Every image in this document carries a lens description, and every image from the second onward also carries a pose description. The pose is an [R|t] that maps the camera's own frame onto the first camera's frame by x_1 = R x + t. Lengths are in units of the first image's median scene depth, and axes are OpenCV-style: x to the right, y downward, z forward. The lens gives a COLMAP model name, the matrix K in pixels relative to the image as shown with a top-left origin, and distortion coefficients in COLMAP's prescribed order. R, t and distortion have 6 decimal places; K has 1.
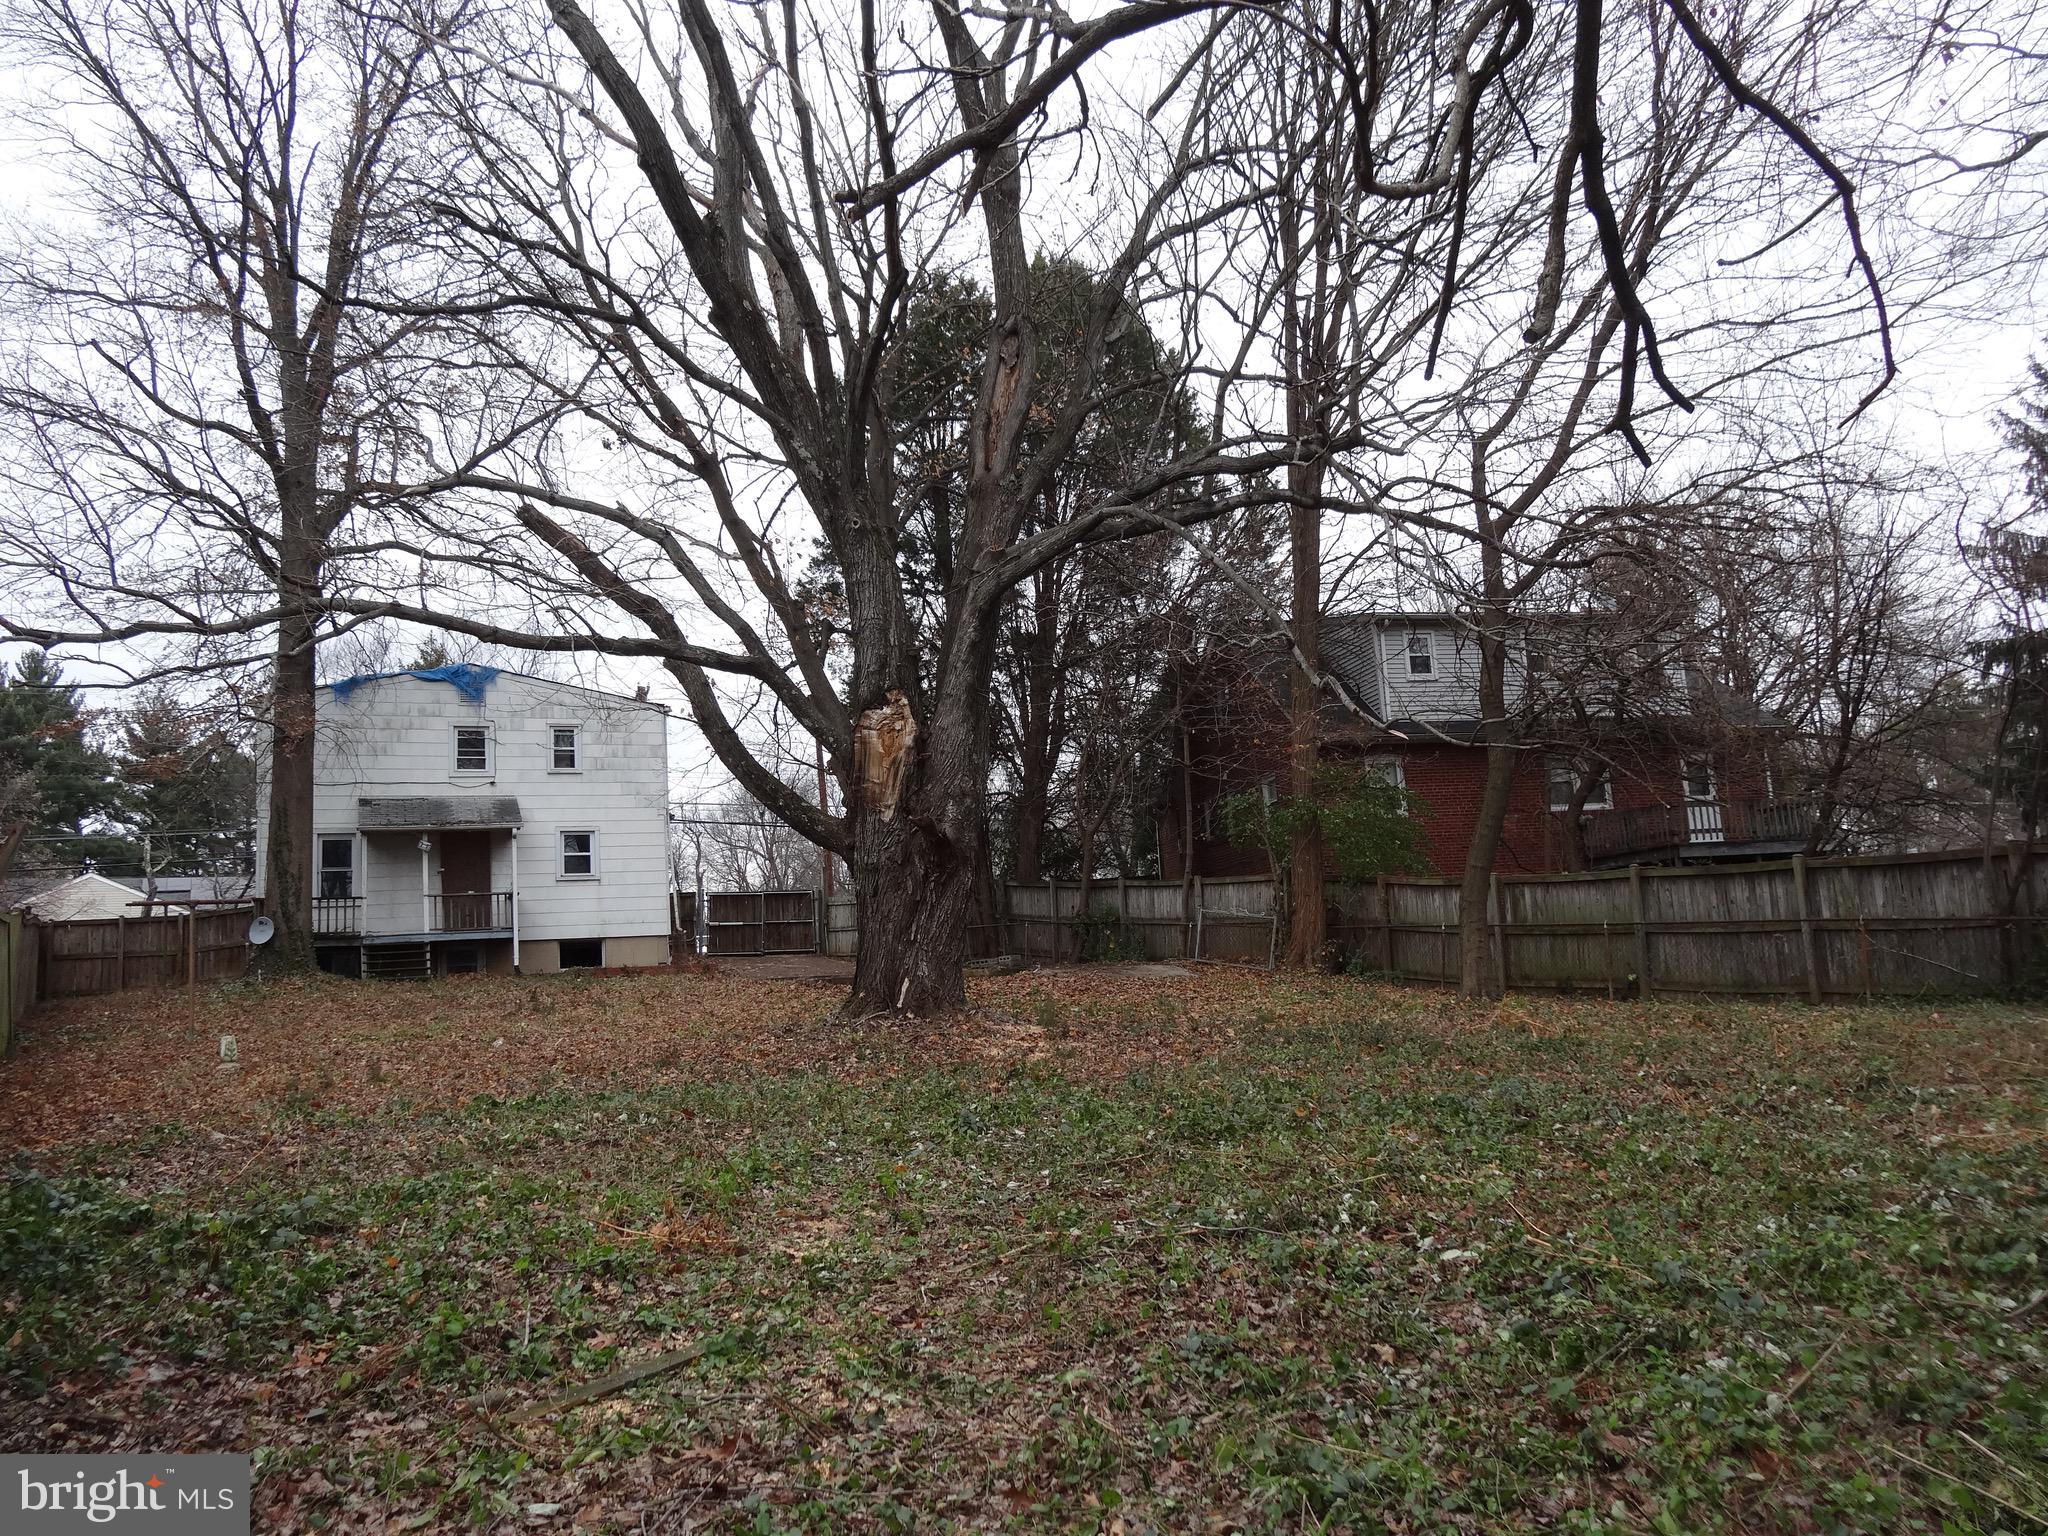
lens RADIAL K [[1489.4, 0, 1029.8], [0, 1489.4, 772.8], [0, 0, 1]] dist [-0.004608, 0.000151]
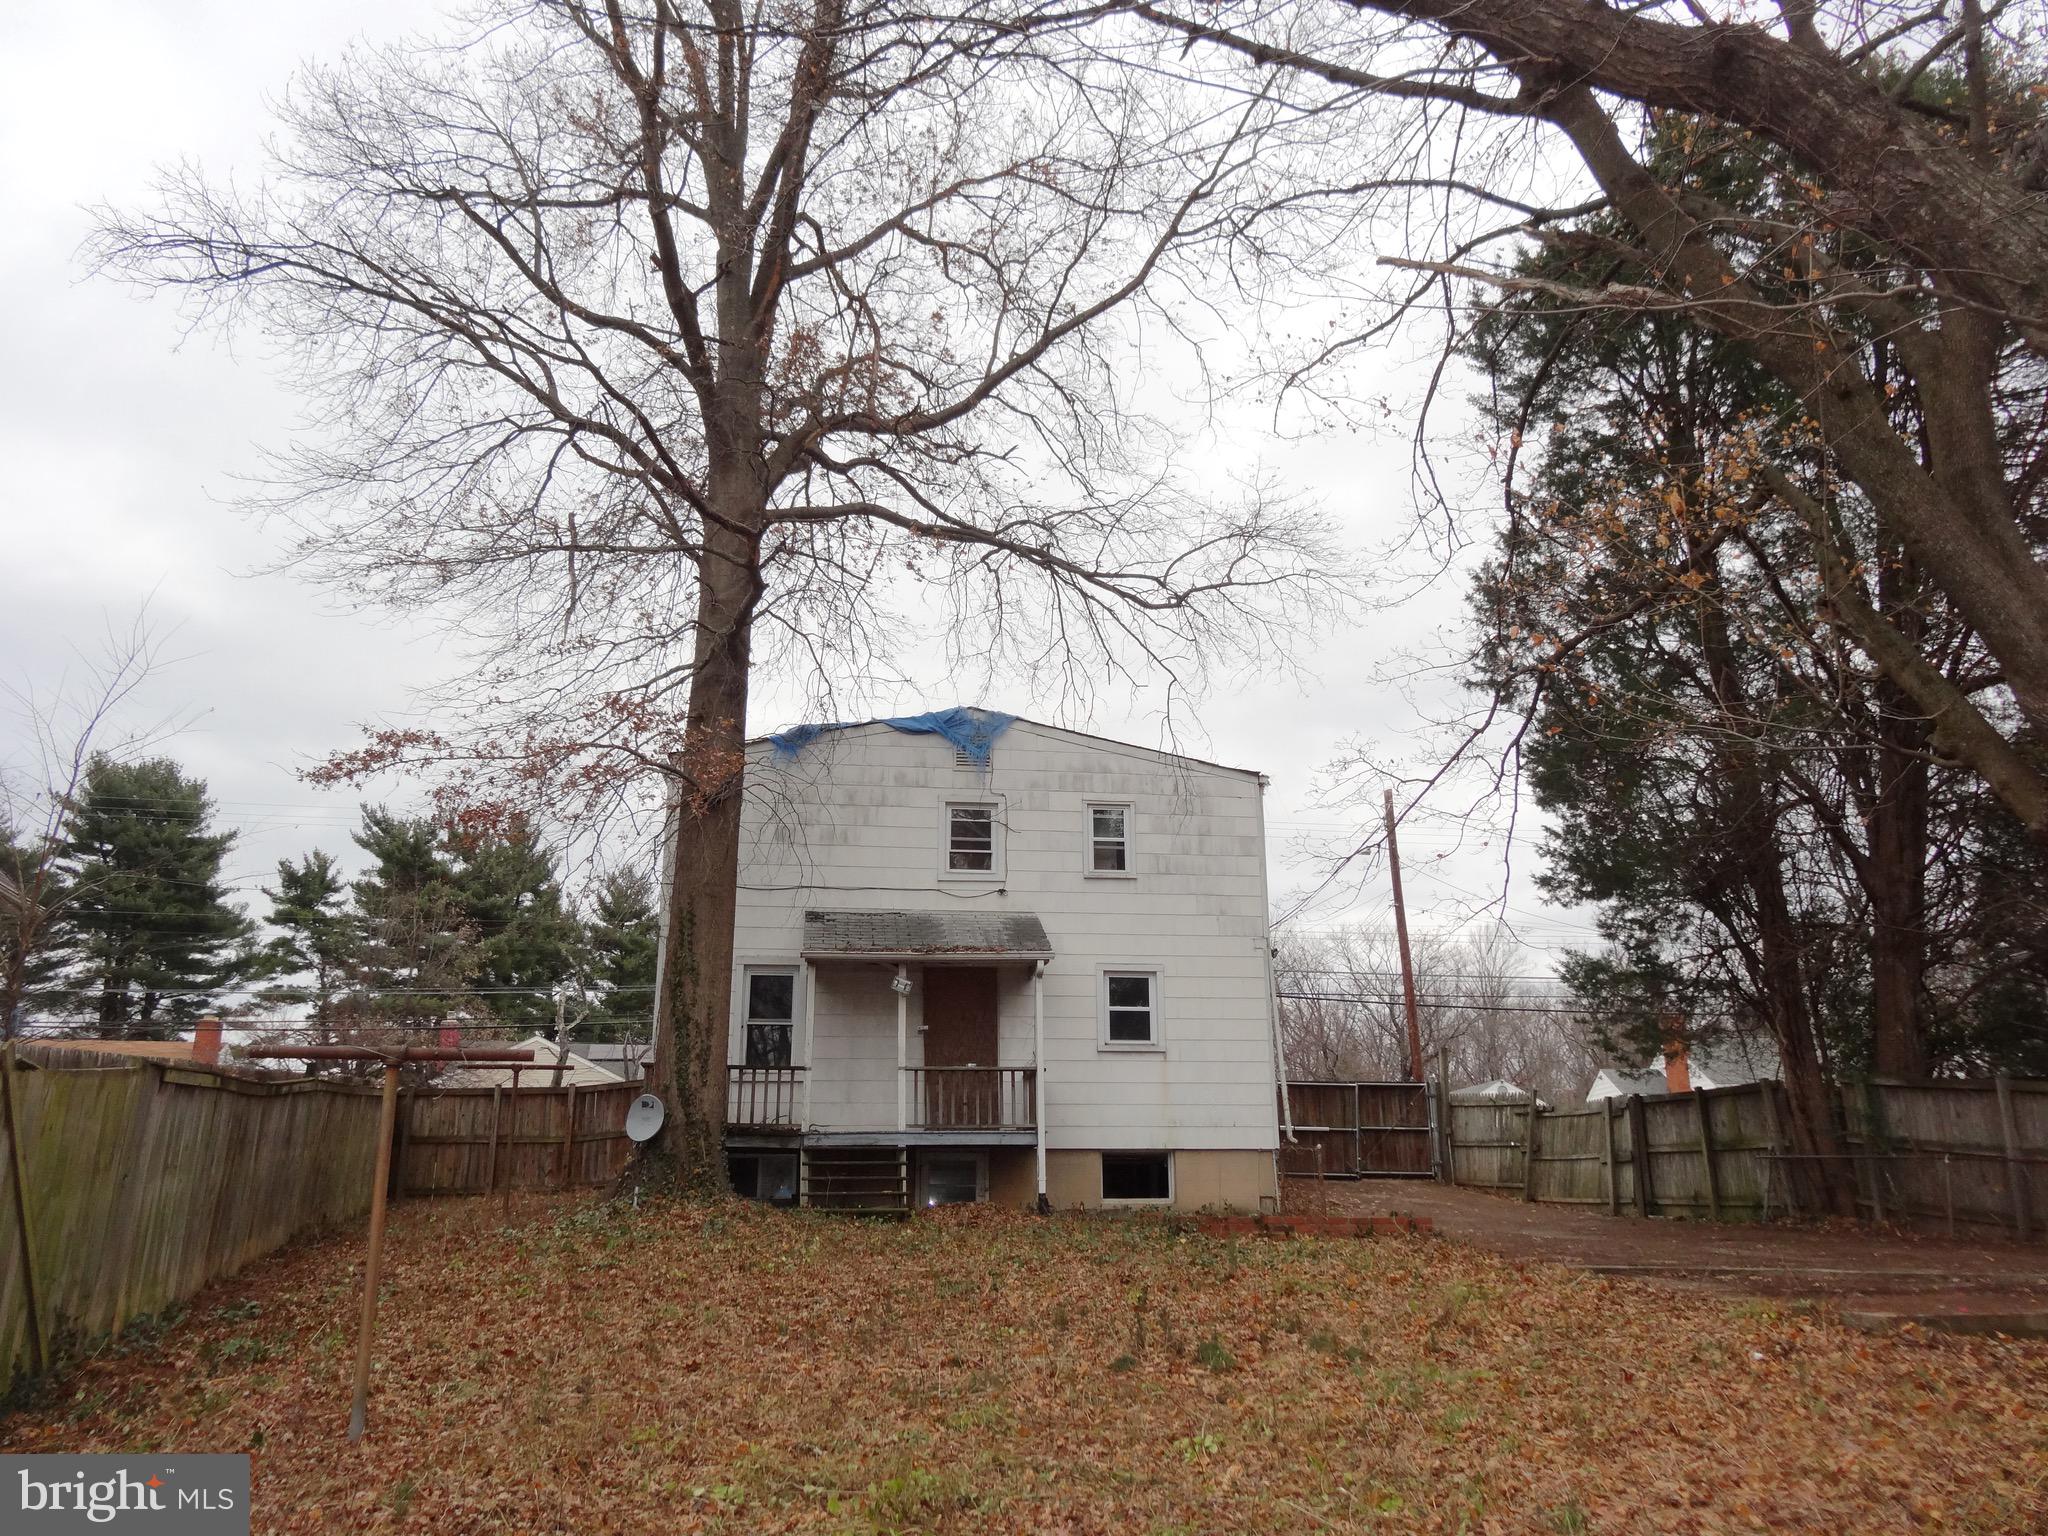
lens RADIAL K [[1489.4, 0, 1029.8], [0, 1489.4, 772.8], [0, 0, 1]] dist [-0.004608, 0.000151]
pose [[0.961676, -0.020788, -0.273400, -0.183289], [-0.013859, 0.992162, -0.124189, 0.036855], [0.273838, 0.123219, 0.953850, 0.411580]]
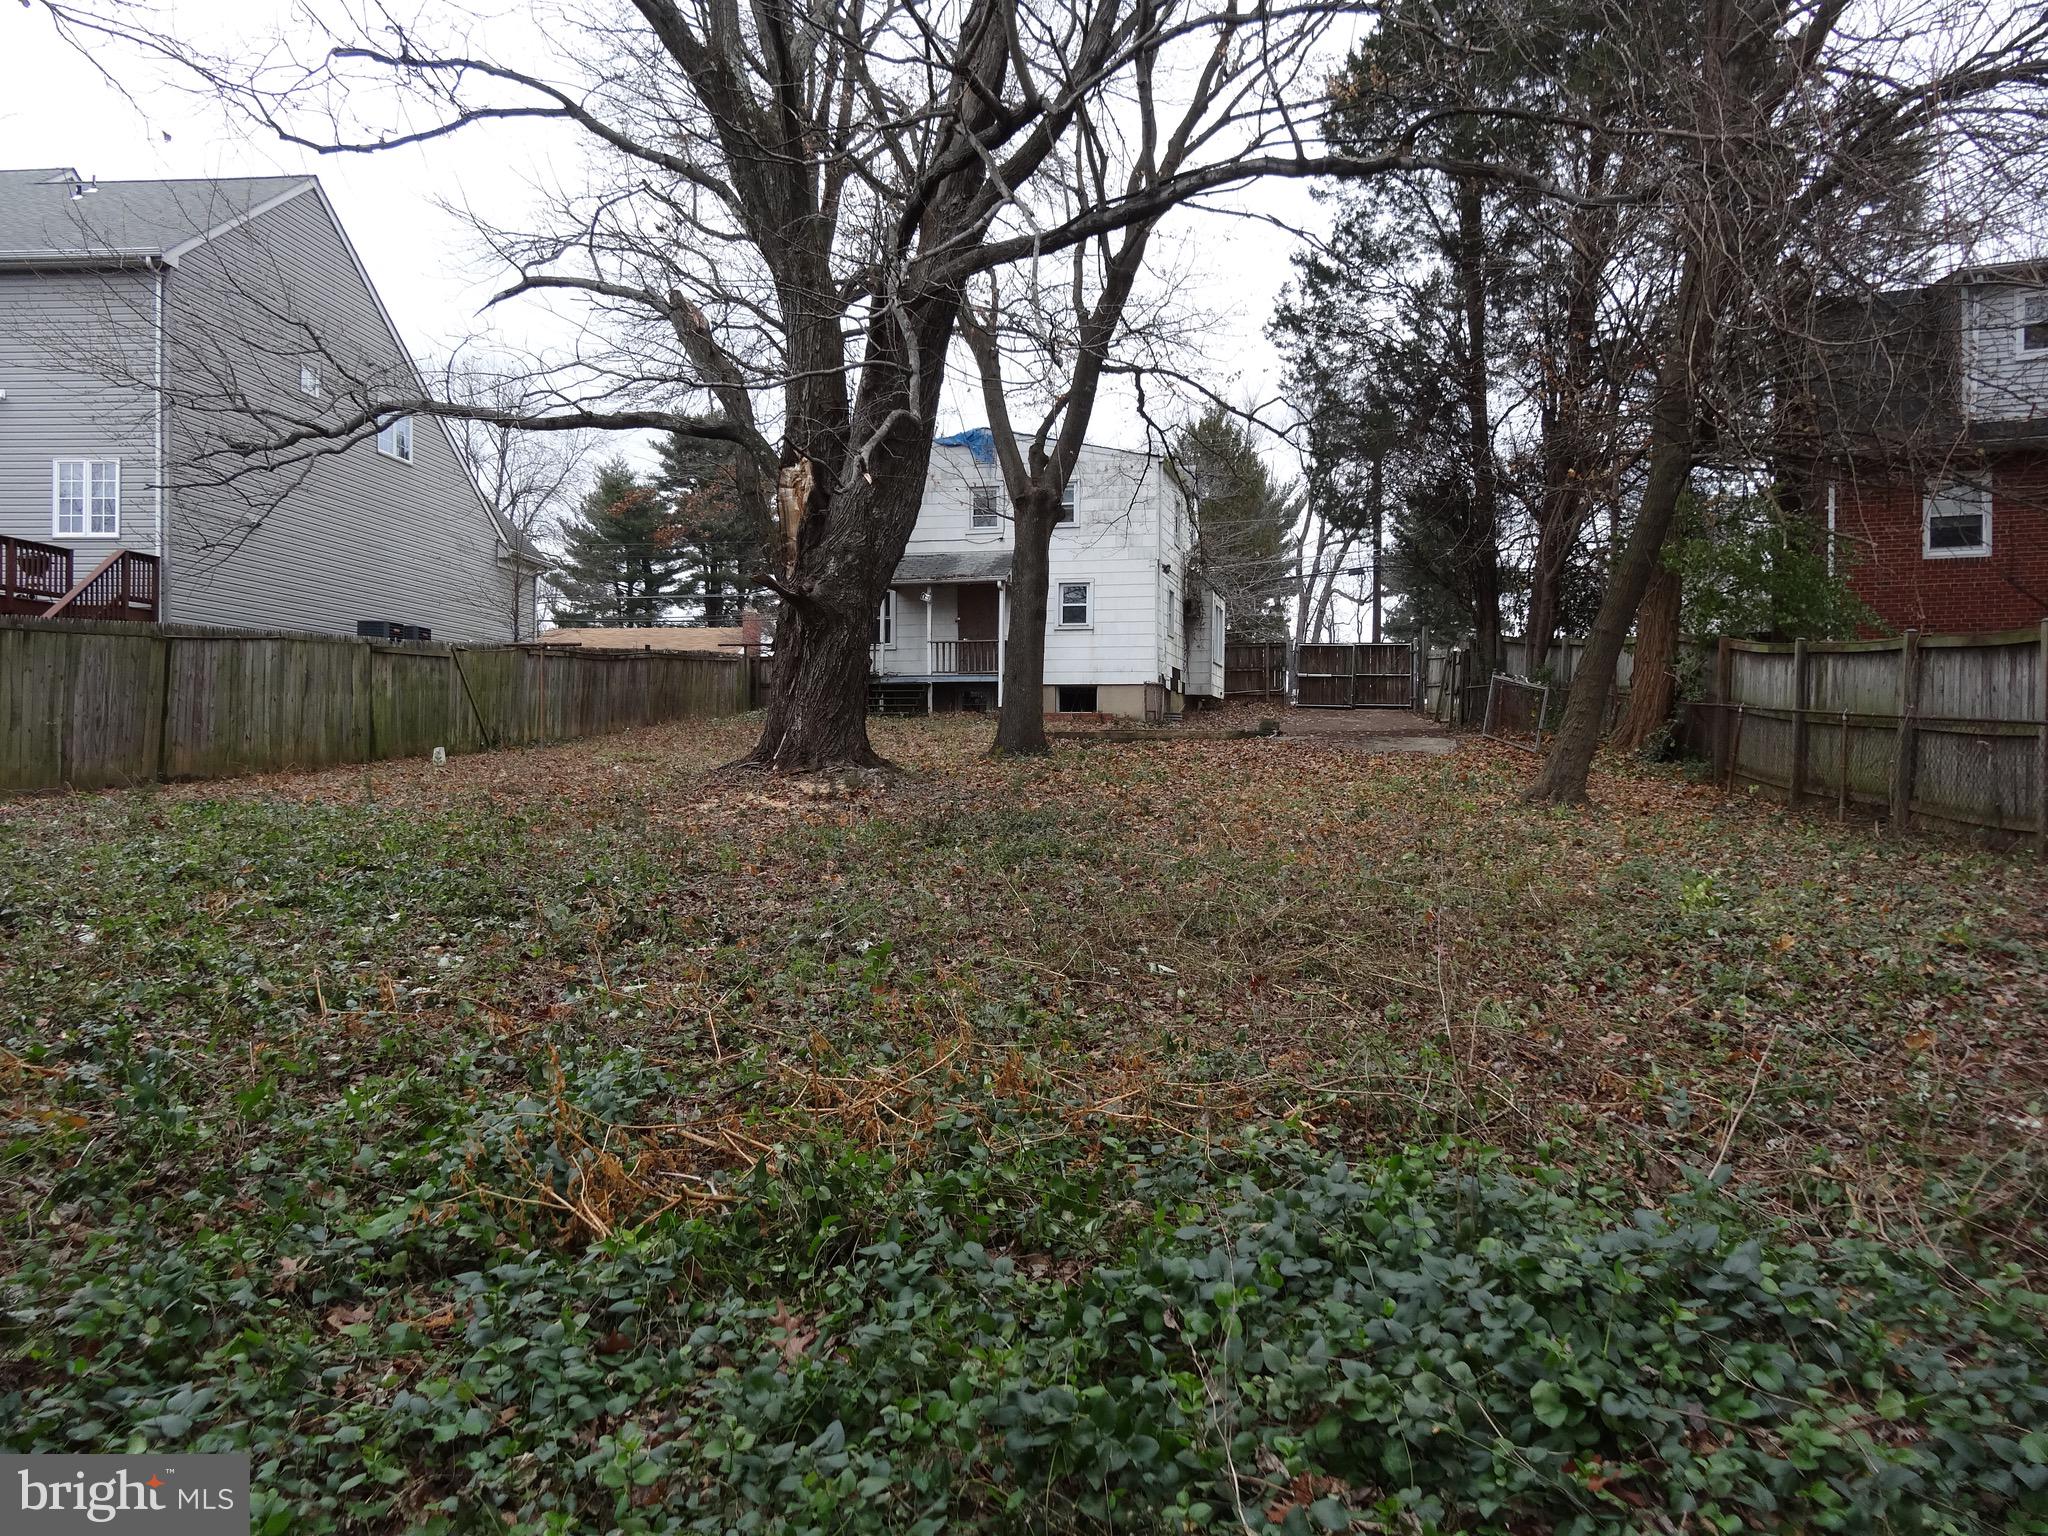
lens RADIAL K [[1489.4, 0, 1029.8], [0, 1489.4, 772.8], [0, 0, 1]] dist [-0.004608, 0.000151]
pose [[0.793304, 0.070152, -0.604770, 0.338765], [0.033733, 0.986749, 0.158710, 0.003619], [0.607890, -0.146306, 0.780426, 0.148649]]
